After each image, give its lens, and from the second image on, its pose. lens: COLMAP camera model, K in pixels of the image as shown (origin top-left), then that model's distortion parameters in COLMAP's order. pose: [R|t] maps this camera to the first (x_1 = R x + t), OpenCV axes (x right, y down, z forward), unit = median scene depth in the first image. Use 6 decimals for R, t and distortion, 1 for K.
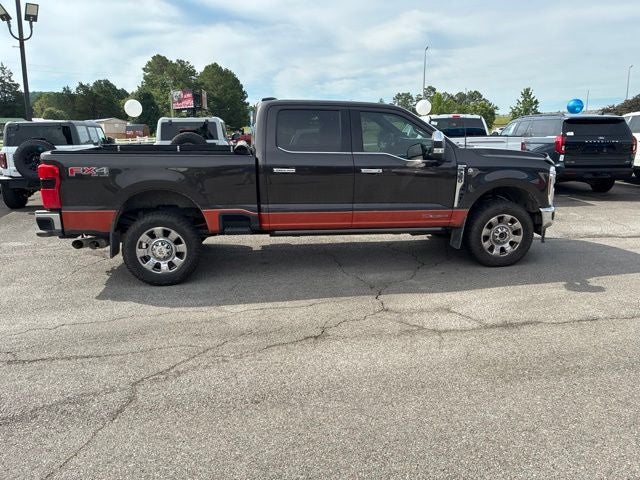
lens RADIAL K [[483.5, 0, 322.9], [0, 483.5, 240.6], [0, 0, 1]] dist [0.041508, -0.061312]
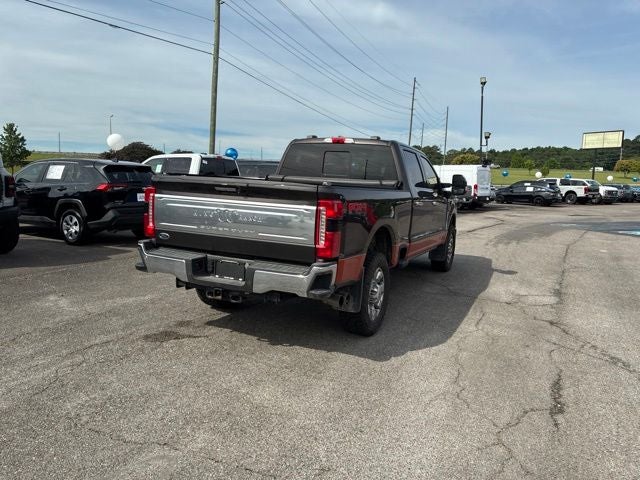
lens RADIAL K [[492.0, 0, 321.7], [0, 492.0, 237.5], [0, 0, 1]] dist [0.031676, -0.030652]
pose [[0.538650, -0.068662, 0.839727, -1.129051], [0.143784, 0.989544, -0.011319, -0.085803], [-0.830170, 0.126836, 0.542891, 0.568180]]
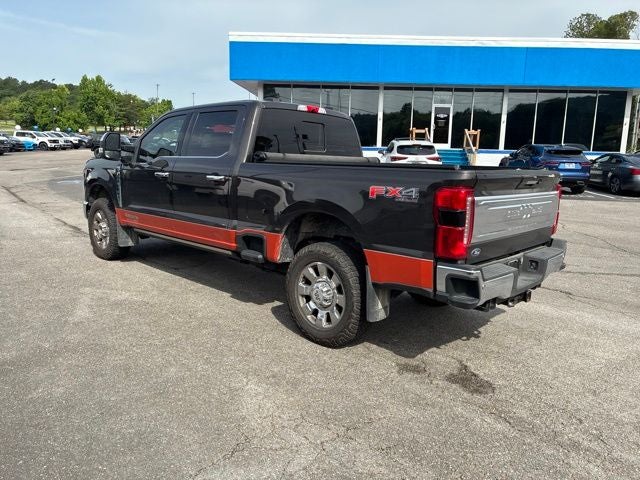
lens RADIAL K [[491.6, 0, 330.0], [0, 491.6, 239.4], [0, 0, 1]] dist [0.006004, -0.002610]
pose [[-0.637249, -0.150251, 0.755869, -0.920638], [0.143054, 0.940702, 0.307596, -0.360249], [-0.757264, 0.304145, -0.577968, 1.705814]]
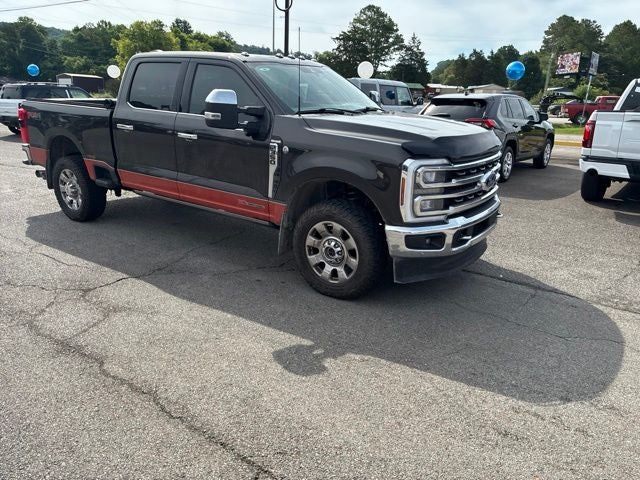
lens RADIAL K [[482.4, 0, 323.8], [0, 482.4, 236.9], [0, 0, 1]] dist [0.067863, -0.088026]
pose [[0.721759, 0.220225, -0.656174, 0.864310], [-0.184002, 0.974968, 0.124826, -0.122427], [0.667238, 0.030643, 0.744214, 0.538826]]
